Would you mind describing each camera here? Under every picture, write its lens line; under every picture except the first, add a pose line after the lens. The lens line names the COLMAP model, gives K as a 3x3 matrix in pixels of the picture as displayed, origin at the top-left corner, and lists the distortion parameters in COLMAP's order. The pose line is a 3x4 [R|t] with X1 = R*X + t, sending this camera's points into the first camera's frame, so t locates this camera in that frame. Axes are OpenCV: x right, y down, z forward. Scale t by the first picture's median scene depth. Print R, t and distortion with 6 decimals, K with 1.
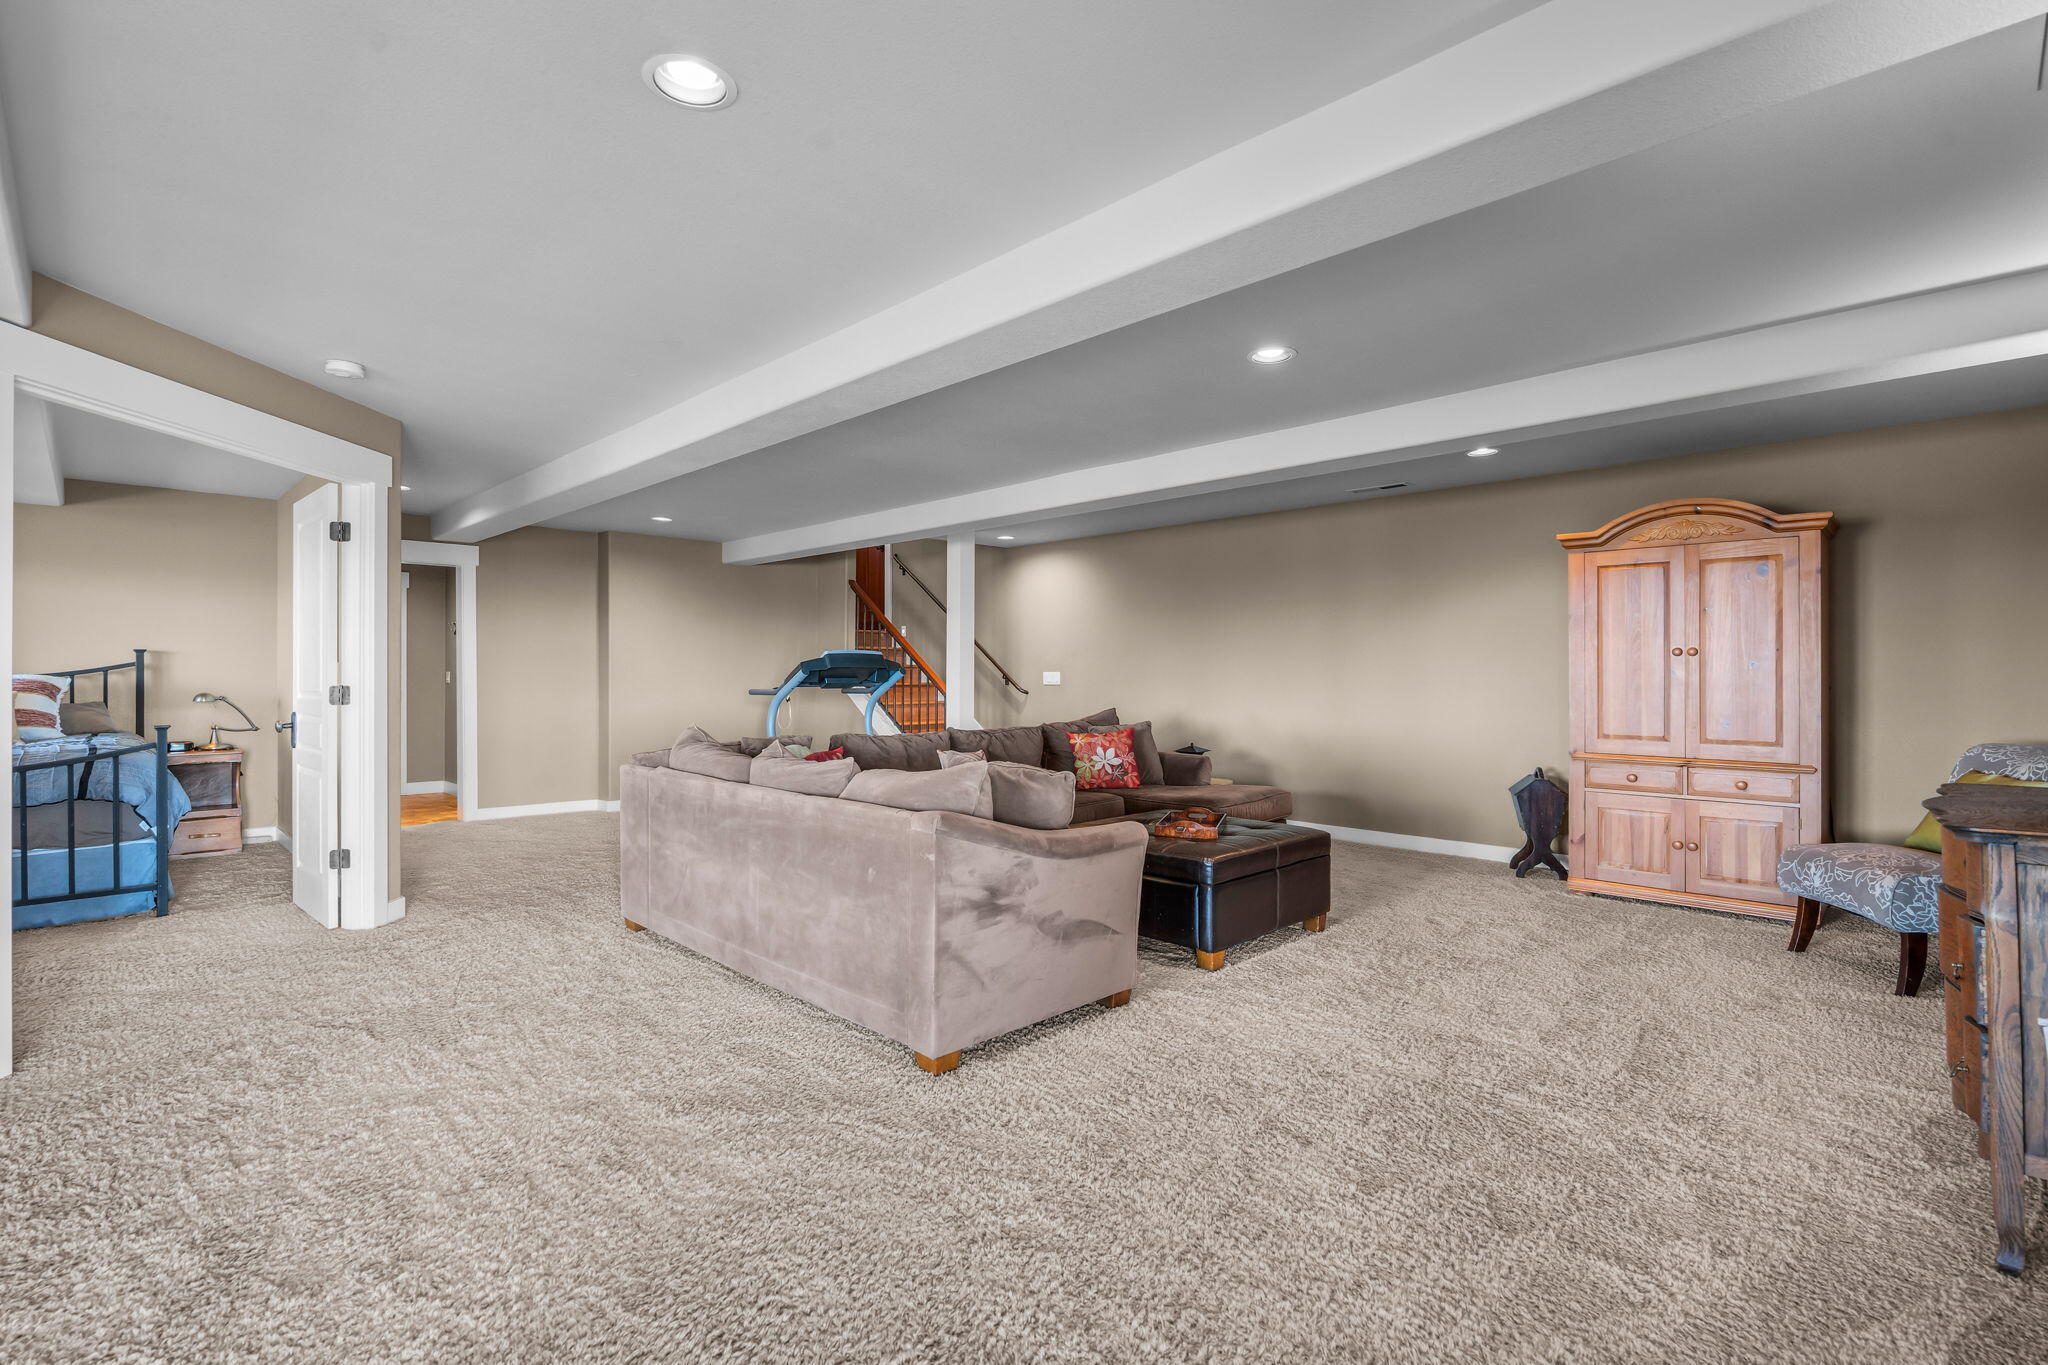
lens RADIAL K [[933.3, 0, 1019.6], [0, 933.3, 669.4], [0, 0, 1]] dist [-0.003570, 0.000057]
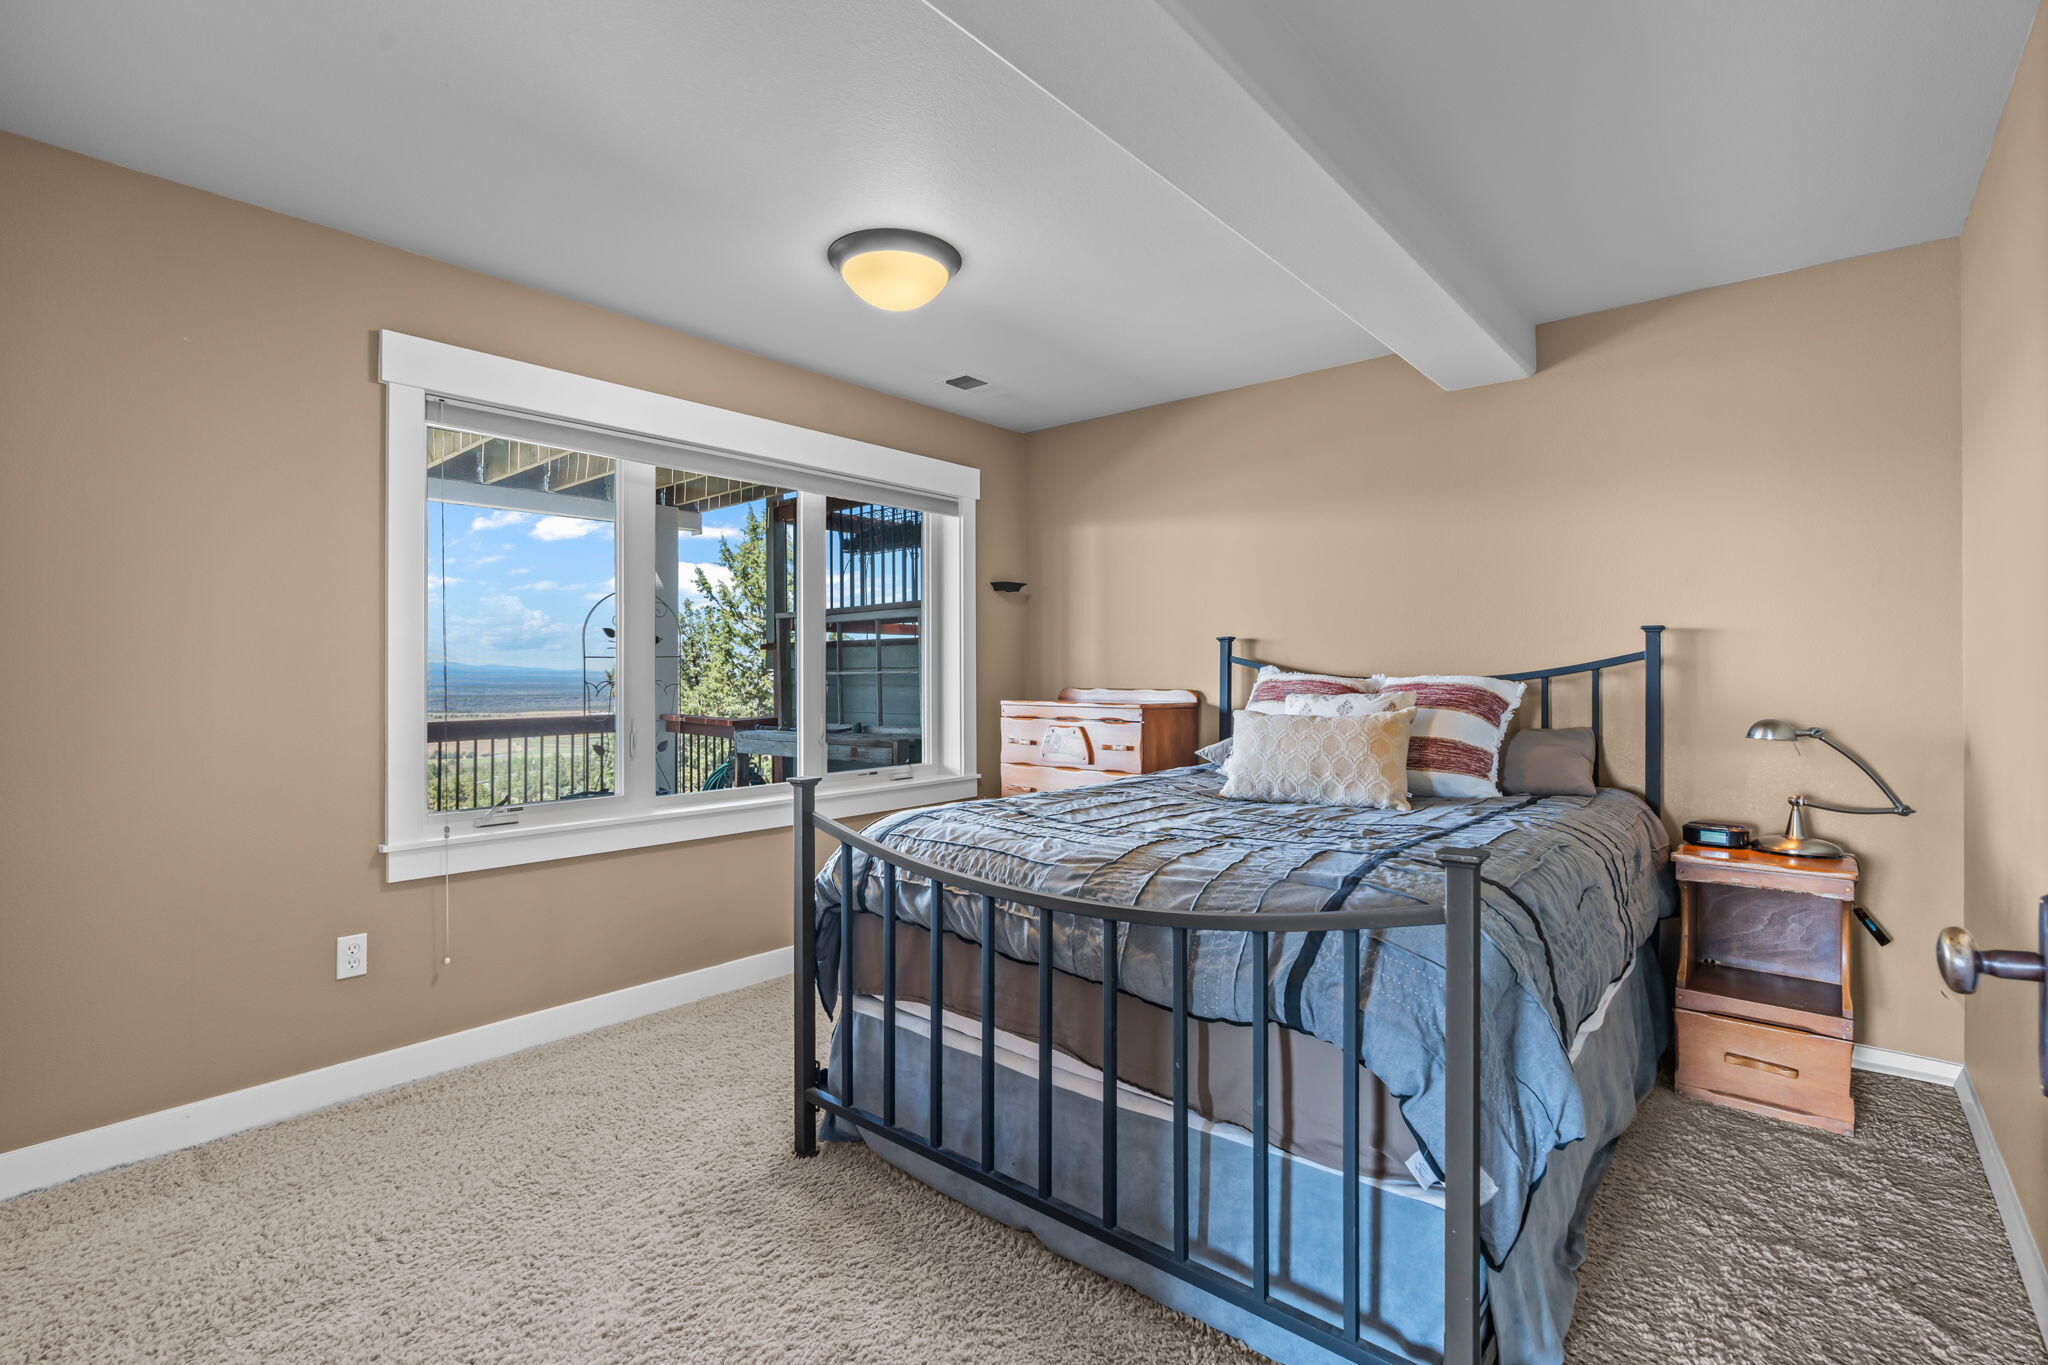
lens RADIAL K [[933.3, 0, 1019.6], [0, 933.3, 669.4], [0, 0, 1]] dist [-0.003570, 0.000057]
pose [[0.075736, -0.004561, -0.997117, -0.480797], [0.004246, 0.999982, -0.004251, 0.002337], [0.997119, -0.003912, 0.075754, 0.631766]]
